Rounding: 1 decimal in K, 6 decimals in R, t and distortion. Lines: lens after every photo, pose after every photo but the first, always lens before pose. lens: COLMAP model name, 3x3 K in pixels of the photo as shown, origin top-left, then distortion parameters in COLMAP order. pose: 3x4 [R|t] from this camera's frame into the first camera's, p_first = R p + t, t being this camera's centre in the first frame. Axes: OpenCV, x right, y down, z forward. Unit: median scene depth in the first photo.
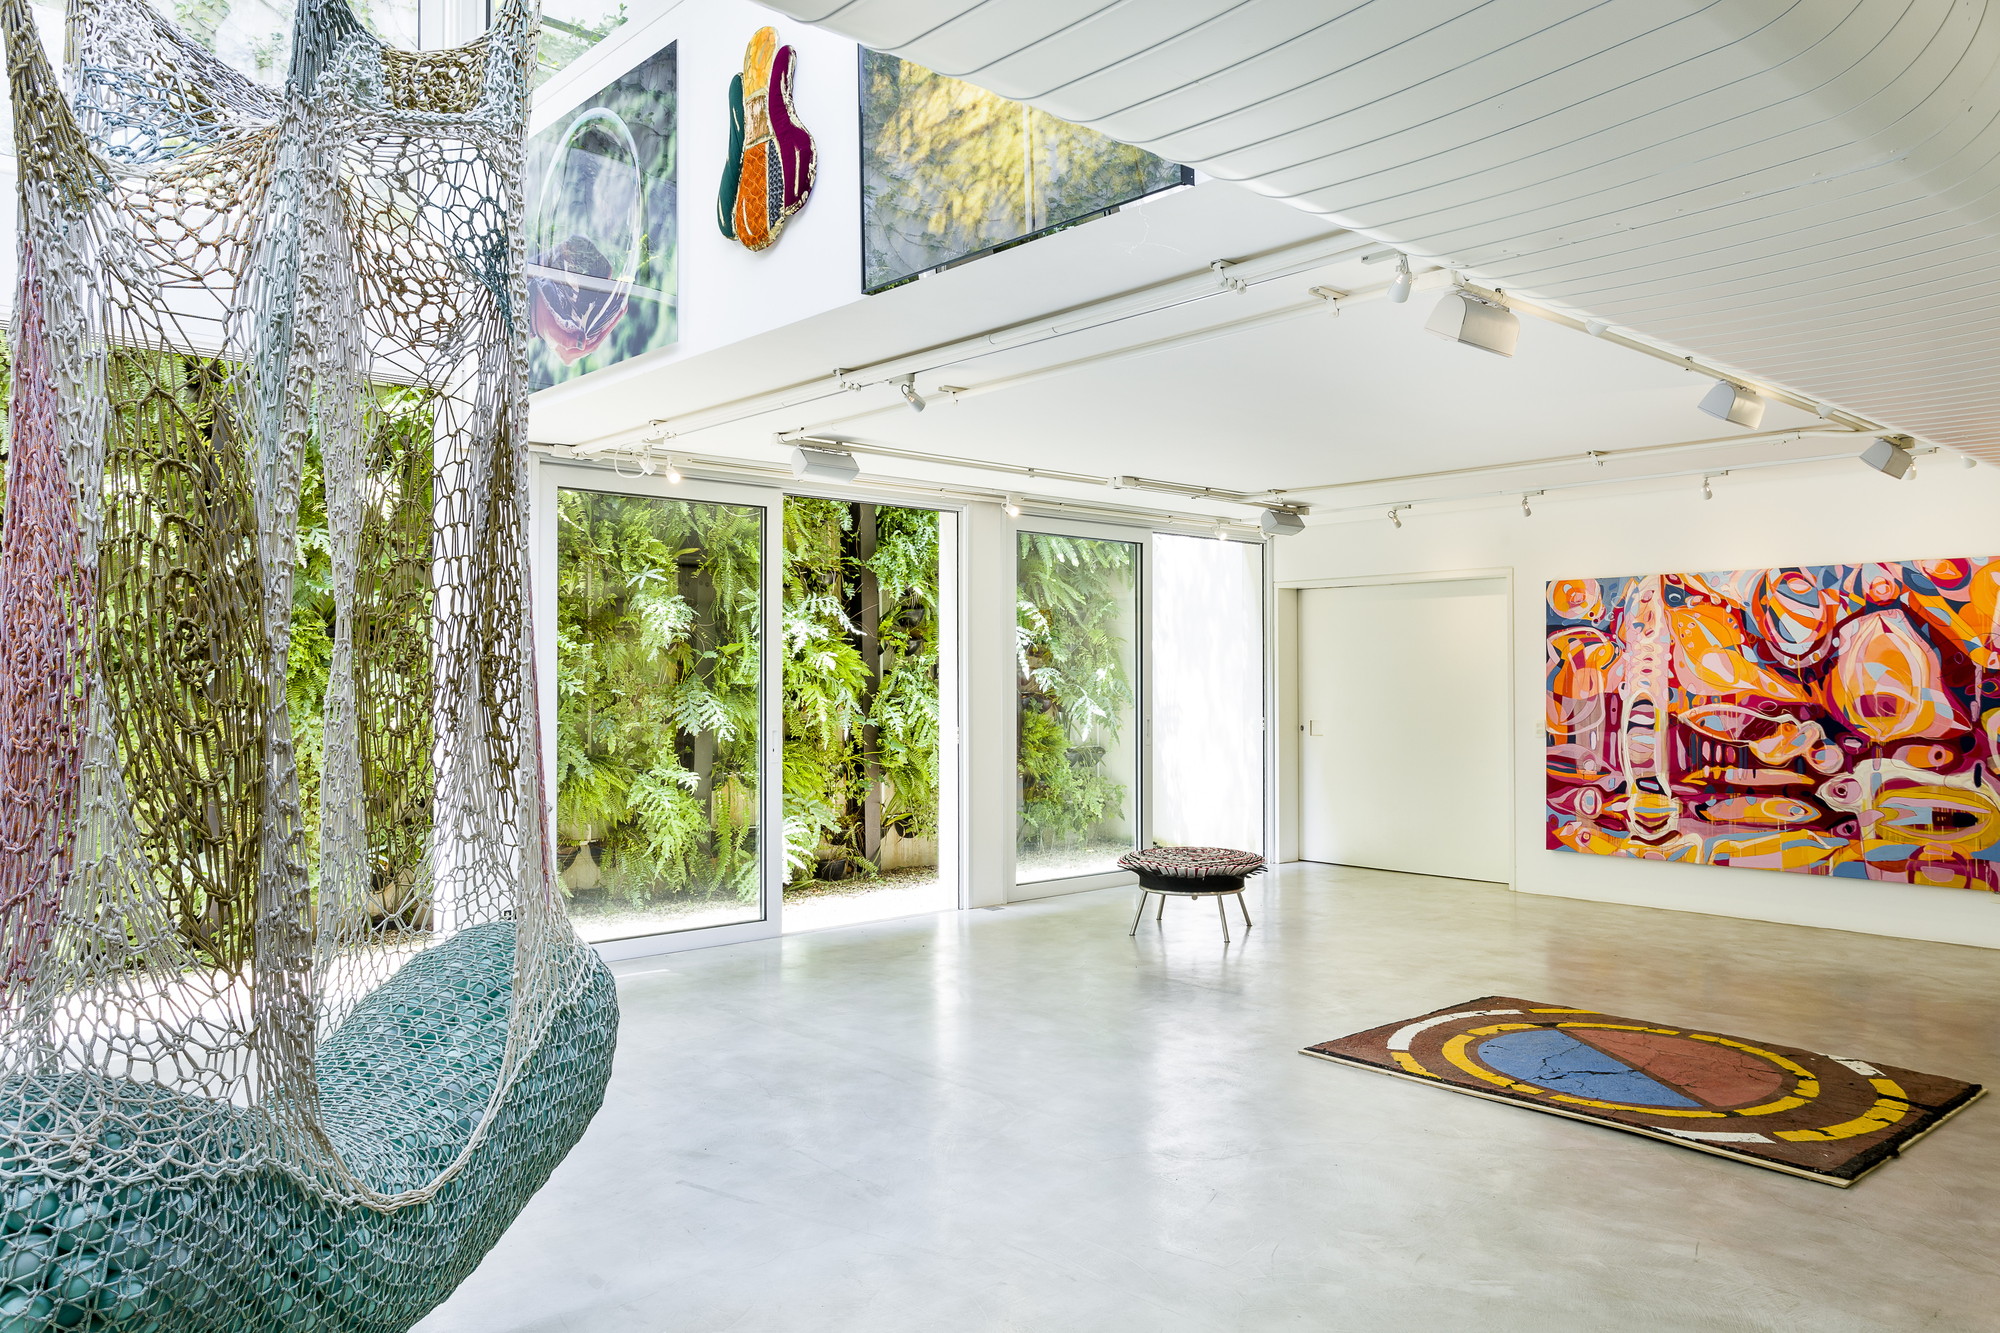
lens RADIAL K [[1394.3, 0, 1000.6], [0, 1394.3, 661.5], [0, 0, 1]] dist [0.006530, 0.002501]
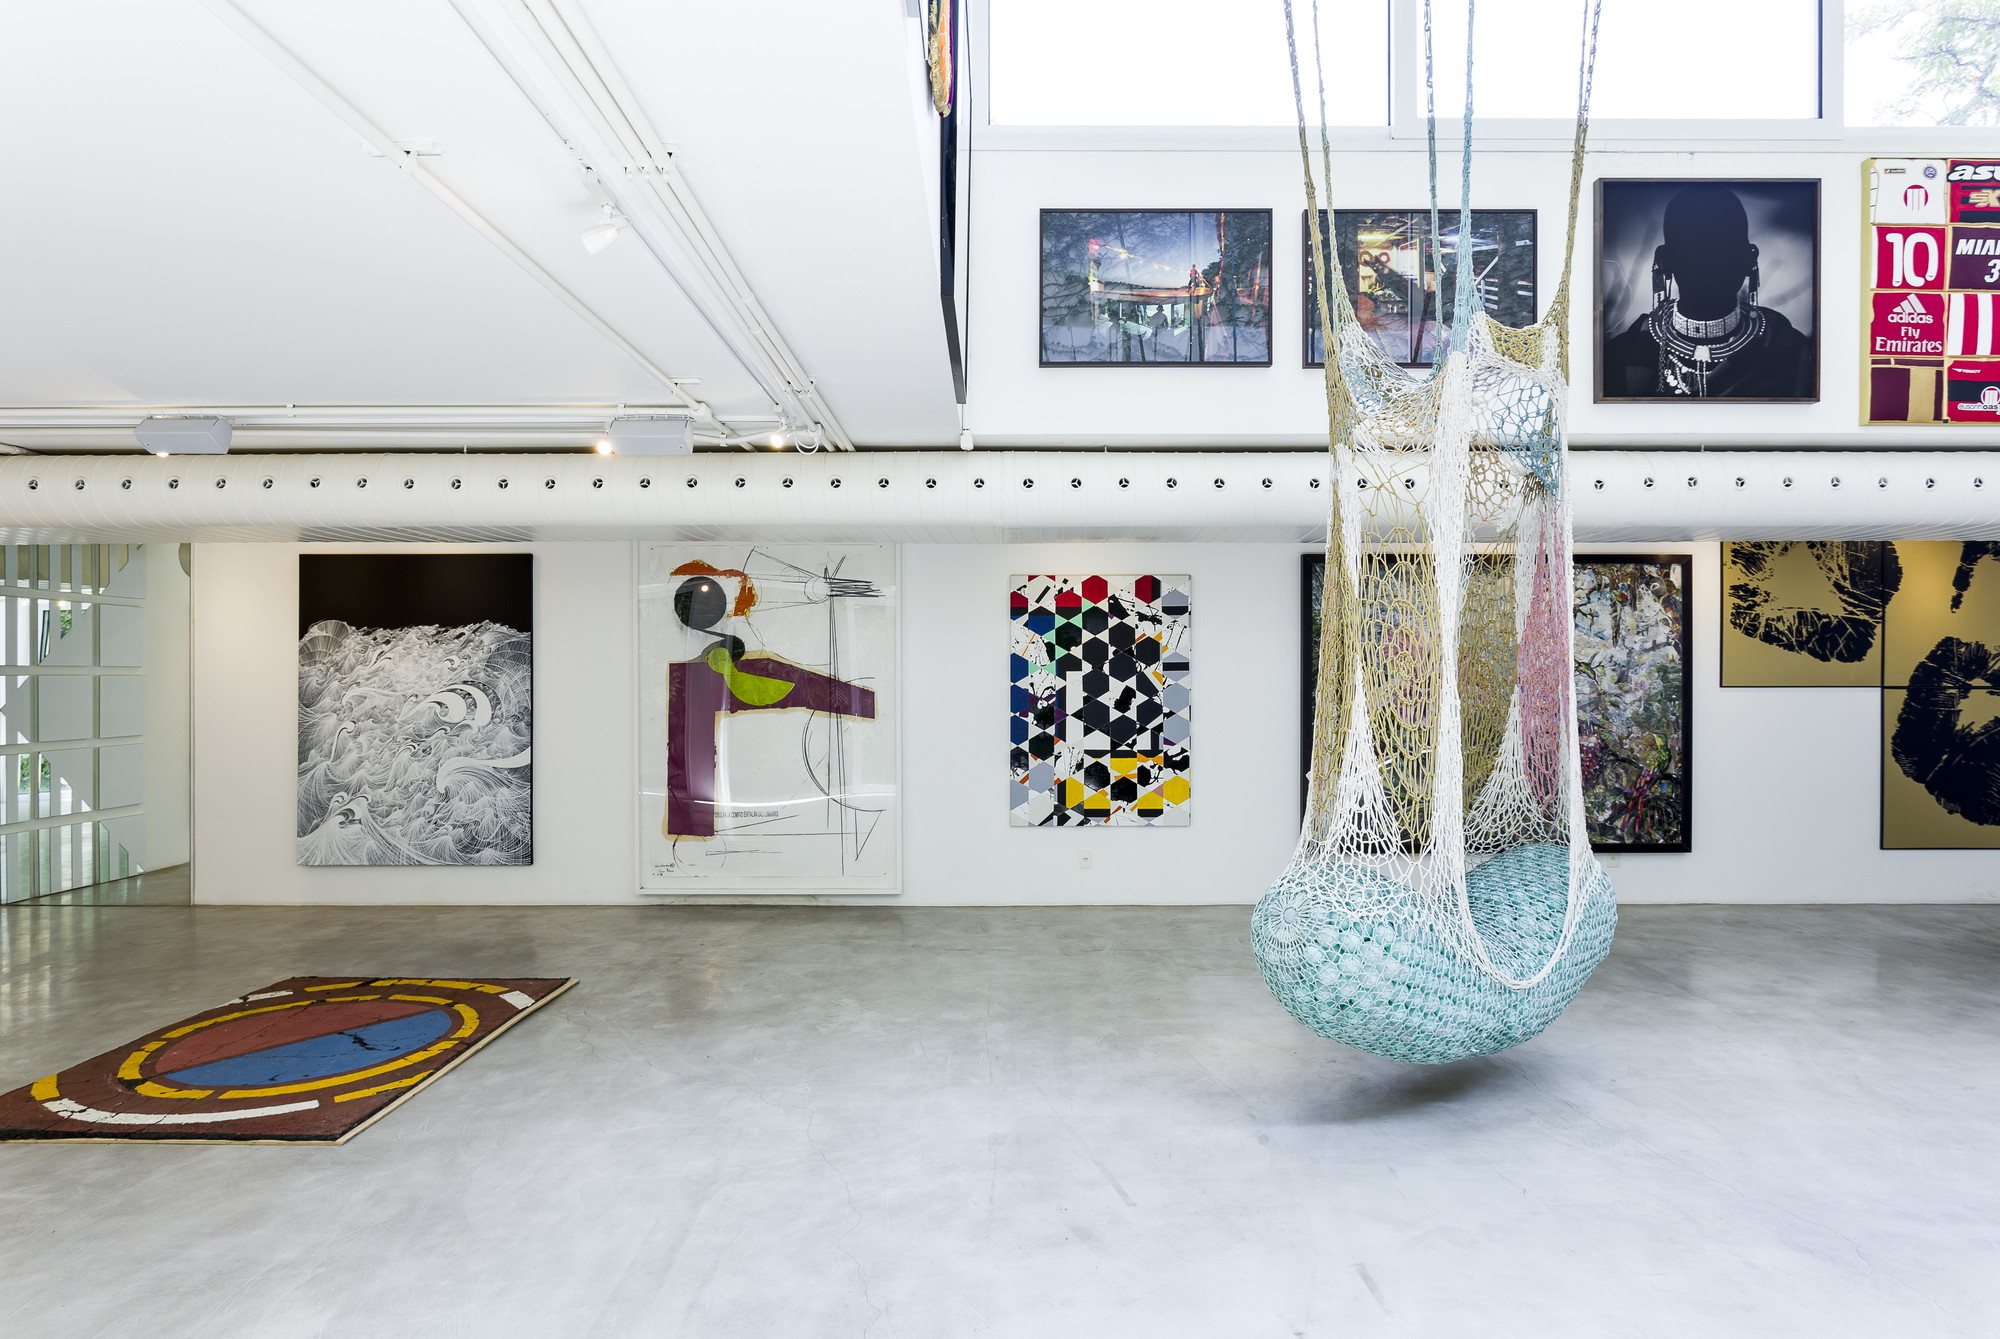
lens RADIAL K [[1095.5, 0, 990.6], [0, 1095.5, 685.5], [0, 0, 1]] dist [-0.017183, 0.008886]
pose [[-0.734772, -0.002060, 0.678311, -0.328682], [-0.005686, 0.999979, -0.003123, 0.006309], [-0.678290, -0.006151, -0.734769, 0.794641]]
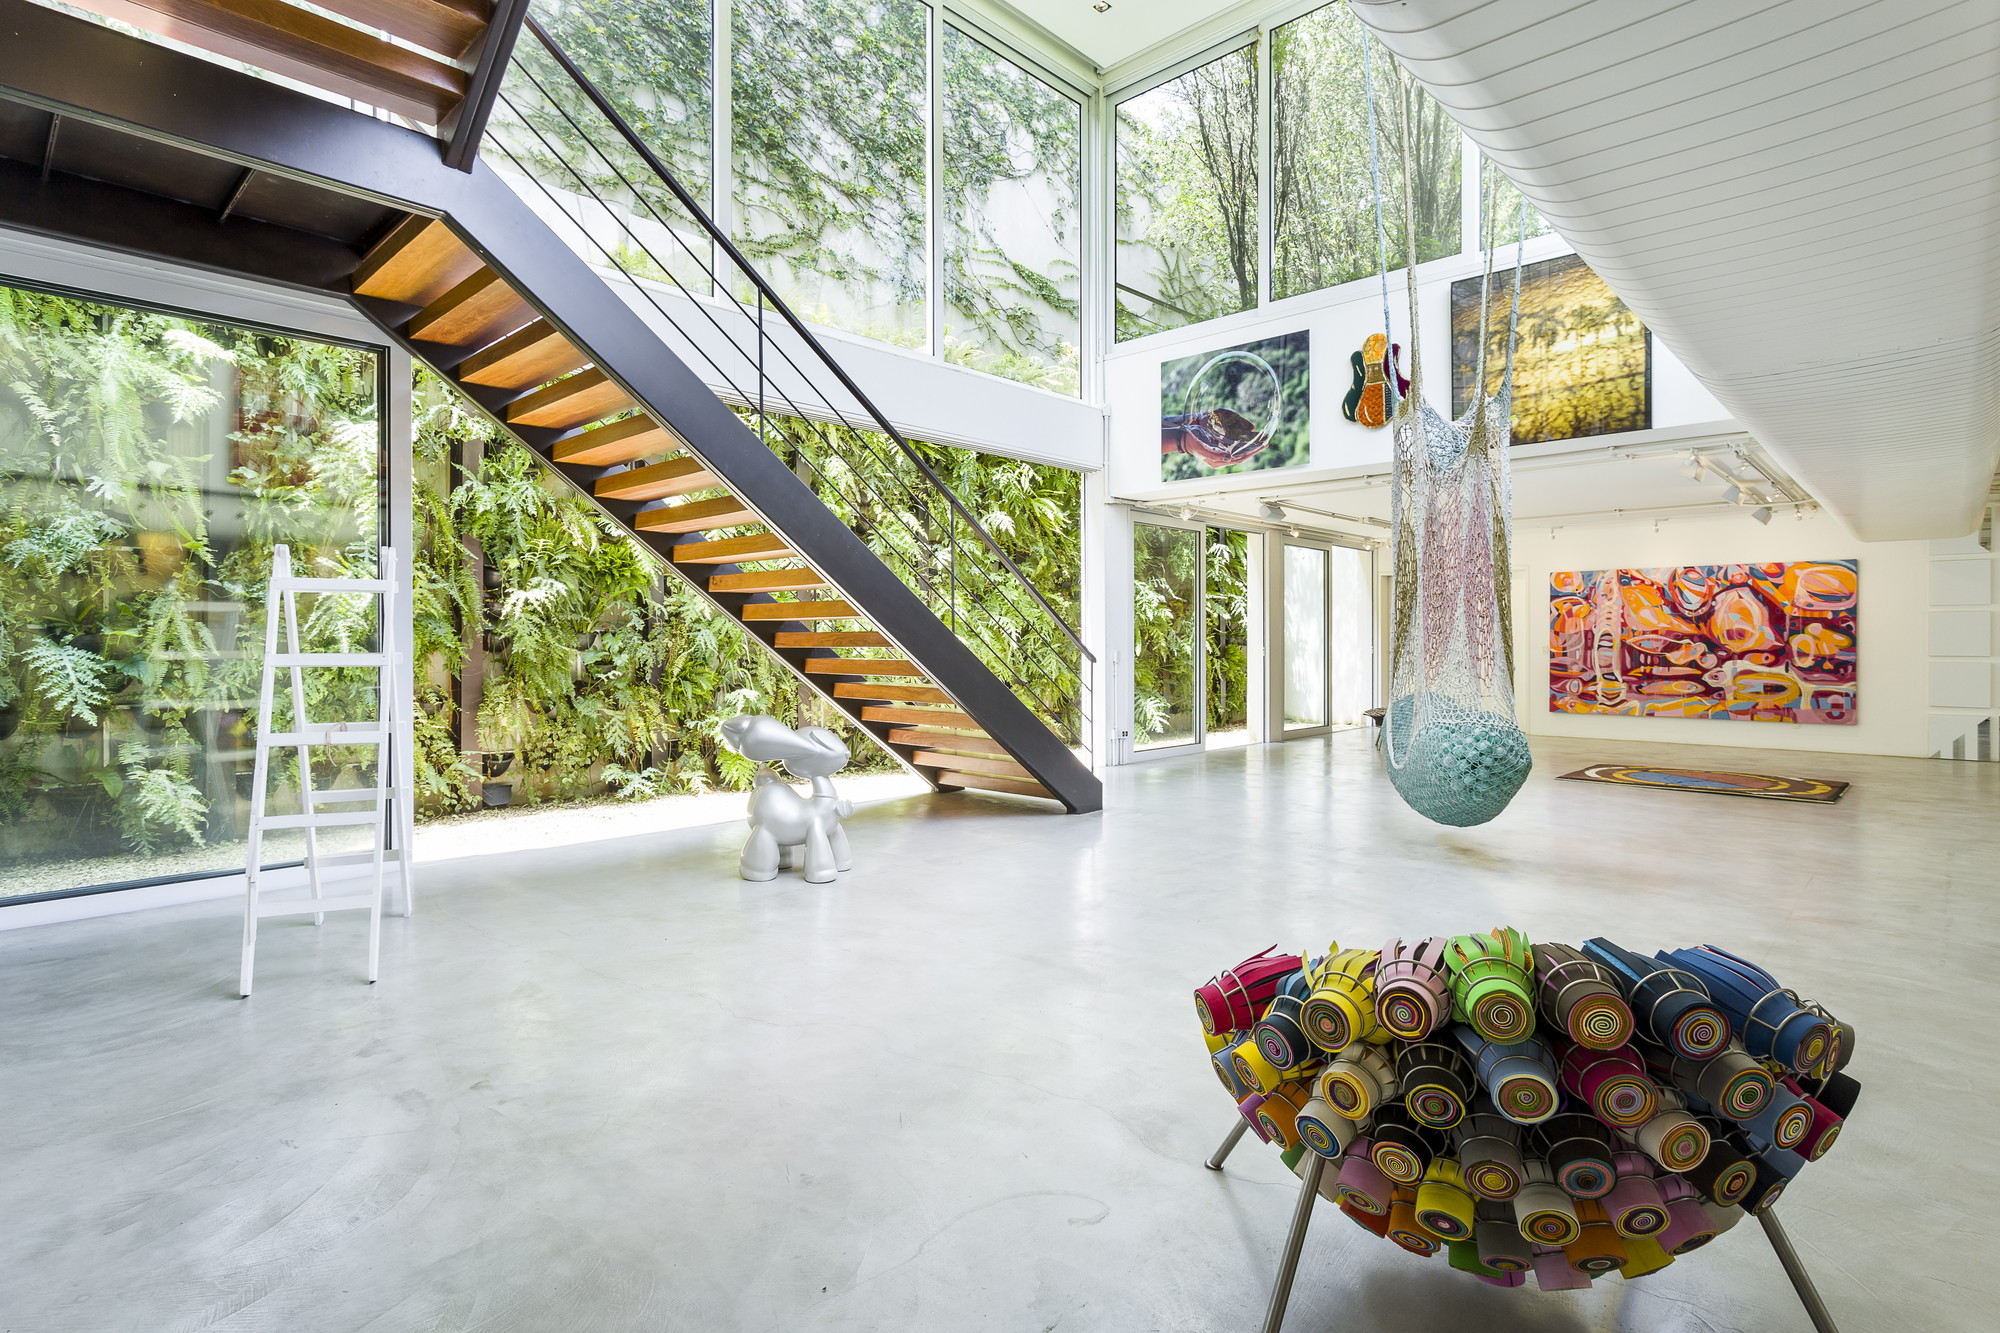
lens RADIAL K [[1000.2, 0, 995.4], [0, 1000.2, 641.0], [0, 0, 1]] dist [-0.002300, 0.000901]
pose [[0.997574, 0.001873, 0.069595, -0.527138], [-0.002645, 0.999936, 0.011010, 0.026684], [-0.069570, -0.011167, 0.997515, -0.363378]]
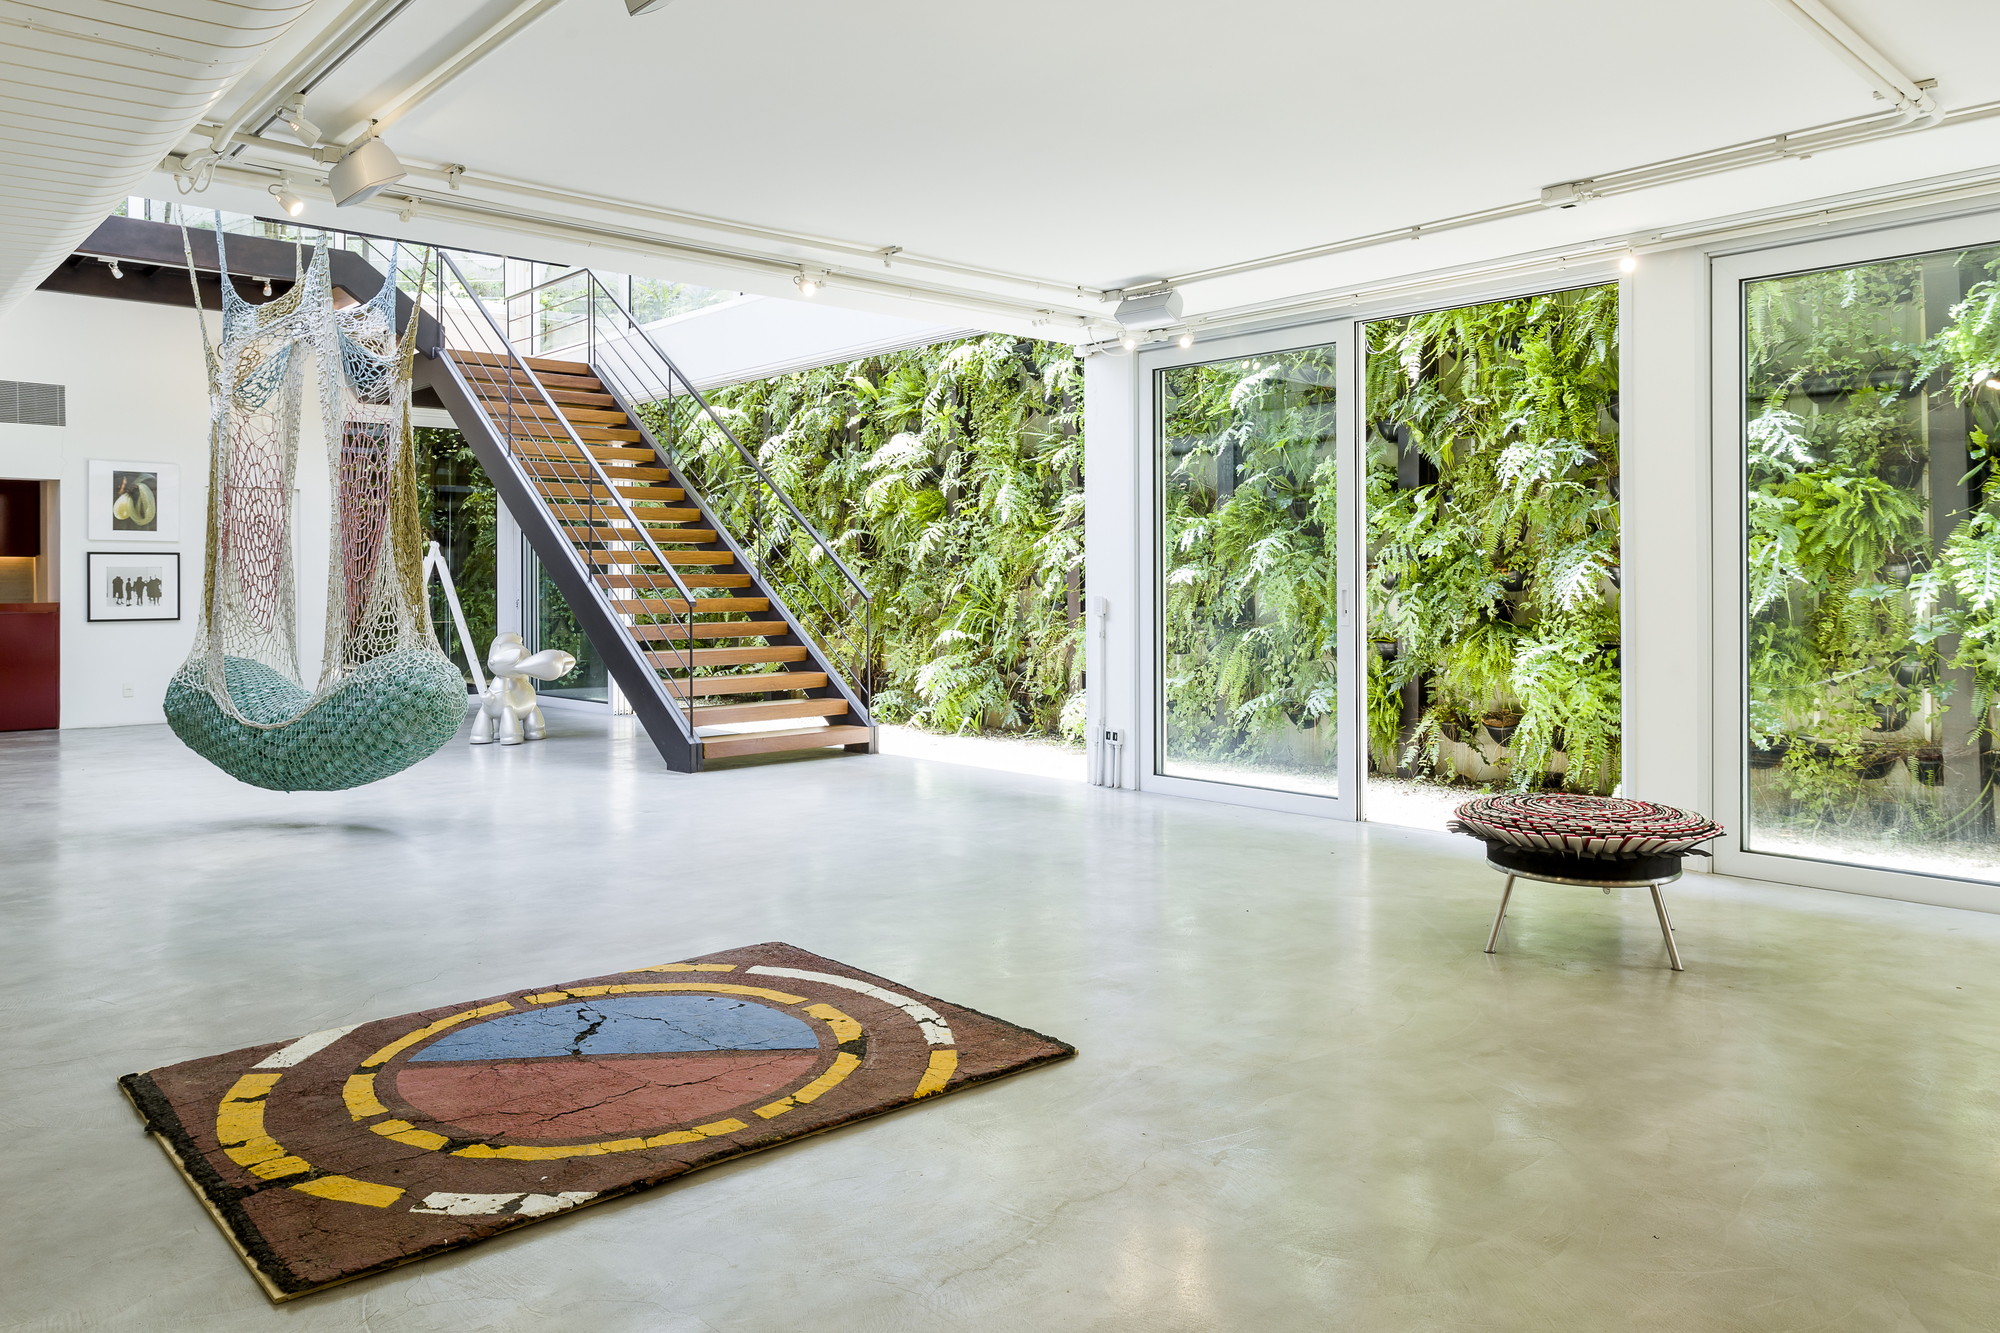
lens RADIAL K [[1406.4, 0, 1004.3], [0, 1406.4, 570.4], [0, 0, 1]] dist [0.001951, -0.001303]
pose [[0.000263, -0.006181, -0.999981, 0.708215], [0.016703, 0.999841, -0.006176, 0.037410], [0.999860, -0.016701, 0.000366, 0.746945]]
